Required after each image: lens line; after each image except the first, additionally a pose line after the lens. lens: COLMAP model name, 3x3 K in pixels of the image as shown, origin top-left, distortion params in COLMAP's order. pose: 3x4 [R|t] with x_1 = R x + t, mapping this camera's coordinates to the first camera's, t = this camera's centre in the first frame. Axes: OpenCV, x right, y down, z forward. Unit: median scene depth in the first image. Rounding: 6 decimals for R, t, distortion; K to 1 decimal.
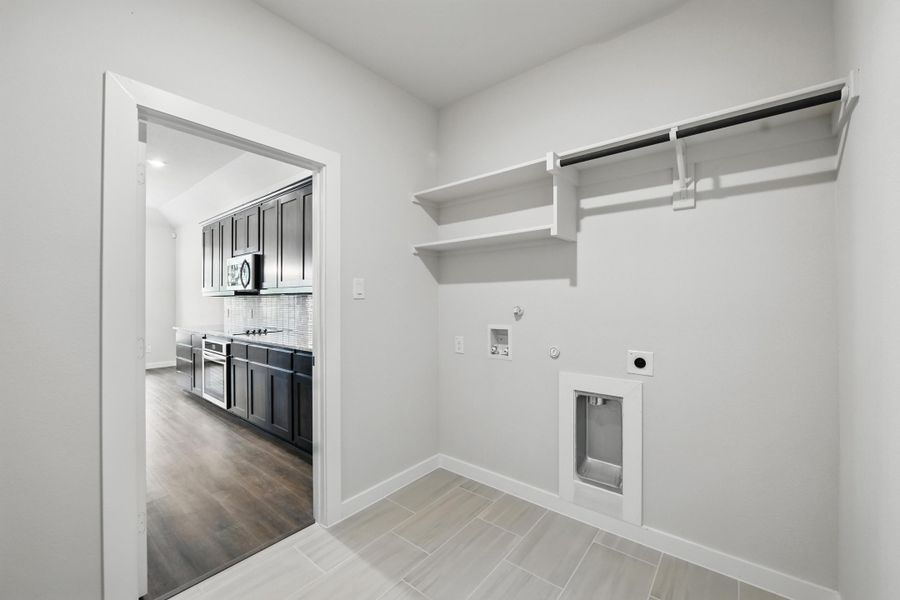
lens RADIAL K [[360.6, 0, 454.7], [0, 360.6, 299.0], [0, 0, 1]] dist [-0.009742, -0.000388]
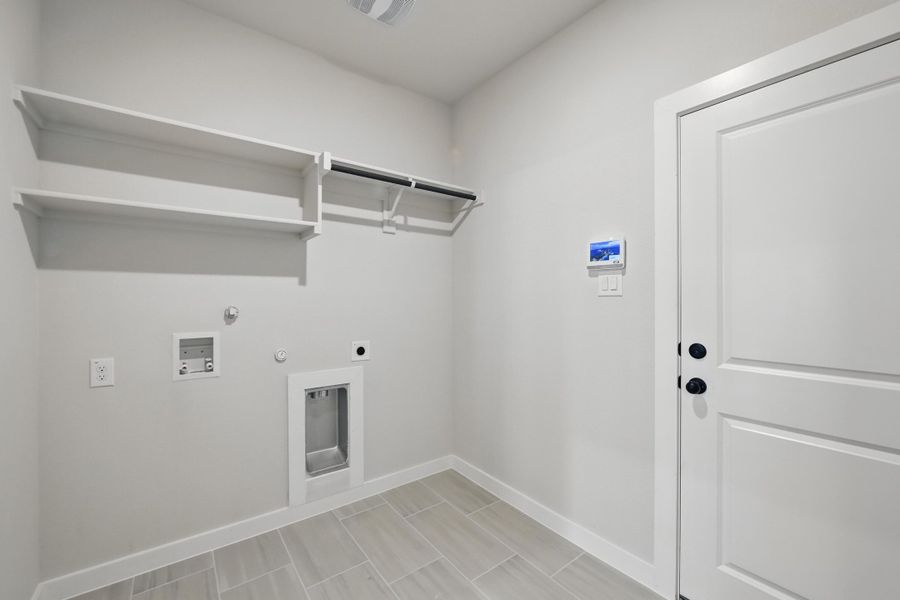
lens RADIAL K [[360.6, 0, 454.7], [0, 360.6, 299.0], [0, 0, 1]] dist [-0.009742, -0.000388]
pose [[0.245676, 0.007245, 0.969325, -0.558403], [-0.003202, 0.999973, -0.006663, 0.007721], [-0.969347, -0.001467, 0.245693, 0.370070]]
